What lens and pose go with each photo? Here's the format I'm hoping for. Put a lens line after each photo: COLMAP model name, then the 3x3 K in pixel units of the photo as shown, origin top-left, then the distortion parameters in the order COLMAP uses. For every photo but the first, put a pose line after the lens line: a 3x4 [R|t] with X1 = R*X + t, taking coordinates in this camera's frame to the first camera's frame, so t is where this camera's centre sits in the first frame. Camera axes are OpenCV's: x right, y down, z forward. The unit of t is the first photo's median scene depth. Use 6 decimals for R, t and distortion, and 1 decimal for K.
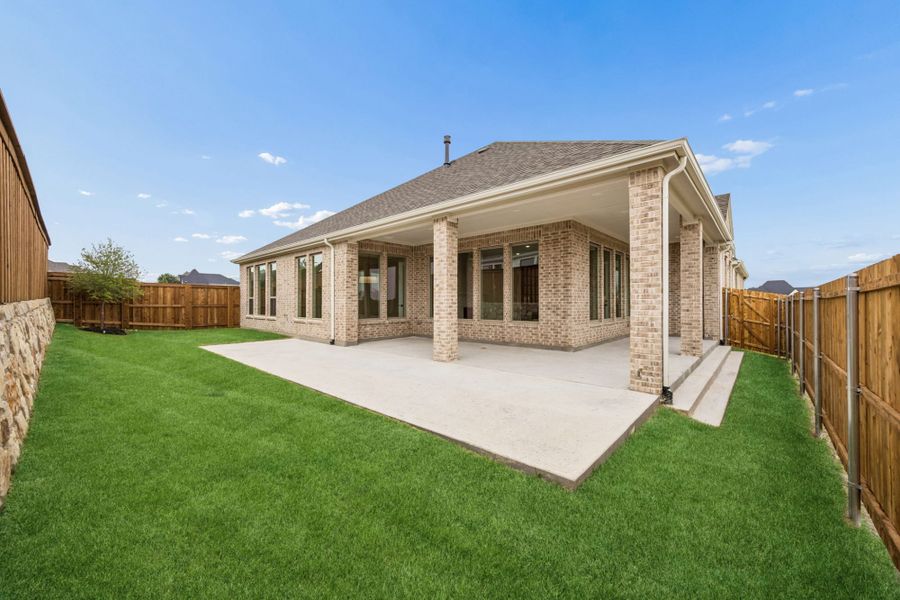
lens RADIAL K [[340.3, 0, 451.1], [0, 340.3, 292.6], [0, 0, 1]] dist [-0.000350, -0.000034]
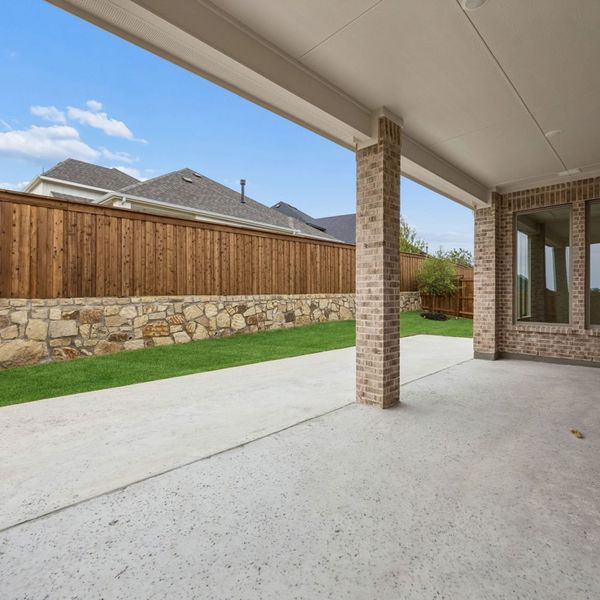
lens RADIAL K [[341.6, 0, 301.3], [0, 341.6, 293.2], [0, 0, 1]] dist [-0.001097, -0.000018]
pose [[-0.047484, -0.001379, -0.998871, 0.401751], [0.029117, 0.999572, -0.002764, 0.016337], [0.998448, -0.029215, -0.047424, 0.674038]]
